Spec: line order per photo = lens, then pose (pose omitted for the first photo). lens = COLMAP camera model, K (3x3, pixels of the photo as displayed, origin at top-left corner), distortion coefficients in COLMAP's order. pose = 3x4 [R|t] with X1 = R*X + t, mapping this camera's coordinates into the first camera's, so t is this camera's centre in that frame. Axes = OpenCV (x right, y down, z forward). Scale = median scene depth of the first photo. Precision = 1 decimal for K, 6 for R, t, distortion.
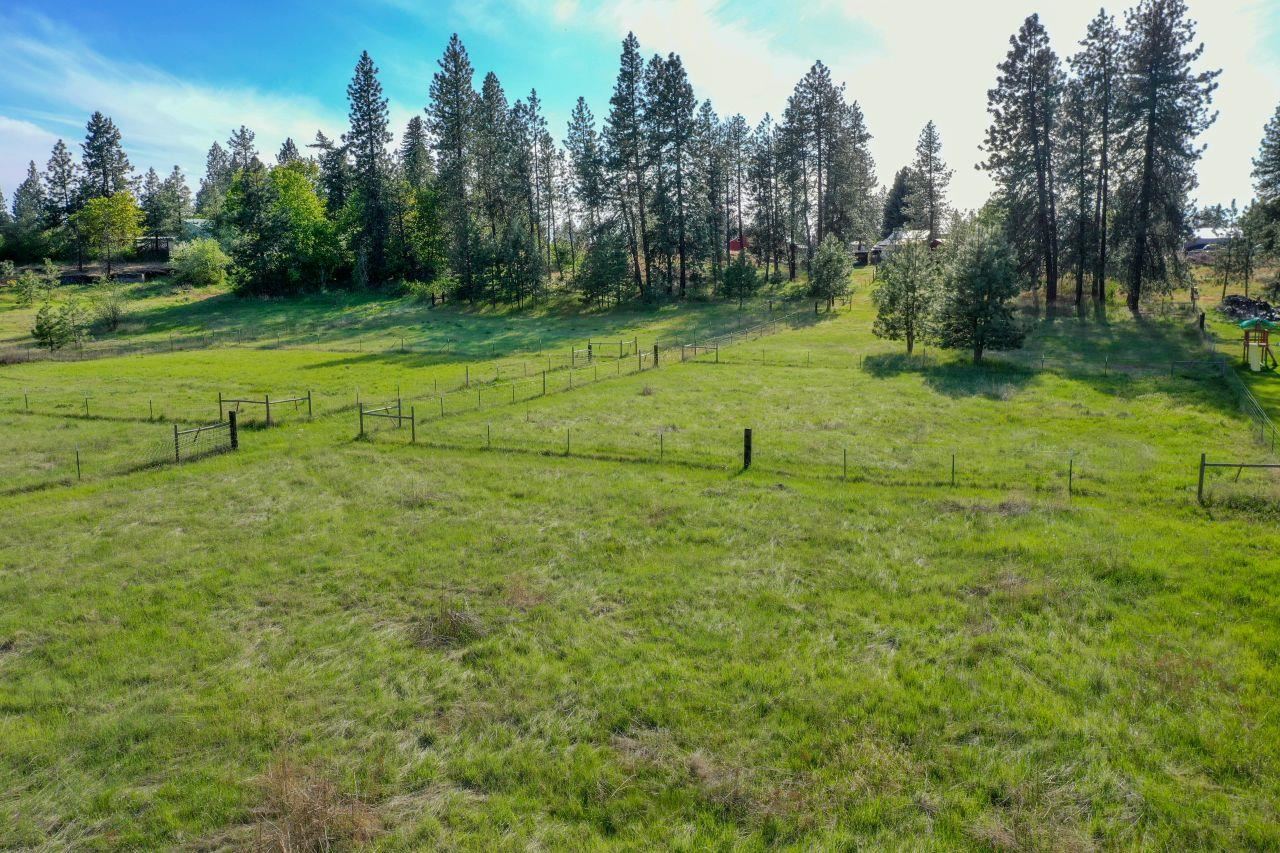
lens RADIAL K [[1038.3, 0, 634.9], [0, 1038.3, 428.9], [0, 0, 1]] dist [0.012153, 0.003161]
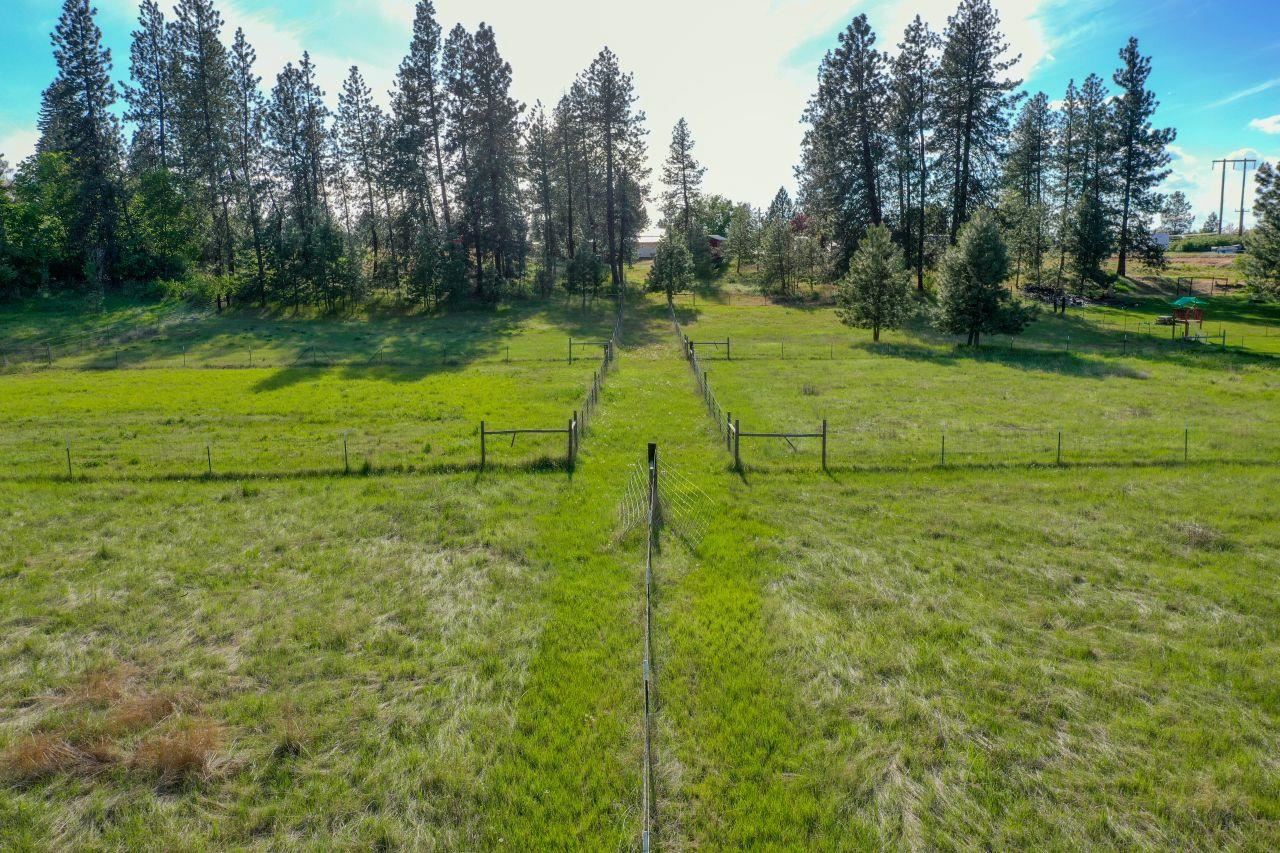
lens RADIAL K [[1038.3, 0, 641.2], [0, 1038.3, 424.6], [0, 0, 1]] dist [0.012153, 0.003161]
pose [[0.912771, -0.065705, 0.403152, -0.214405], [0.069532, 0.997566, 0.005155, -0.011000], [-0.402509, 0.023326, 0.915119, 0.128216]]
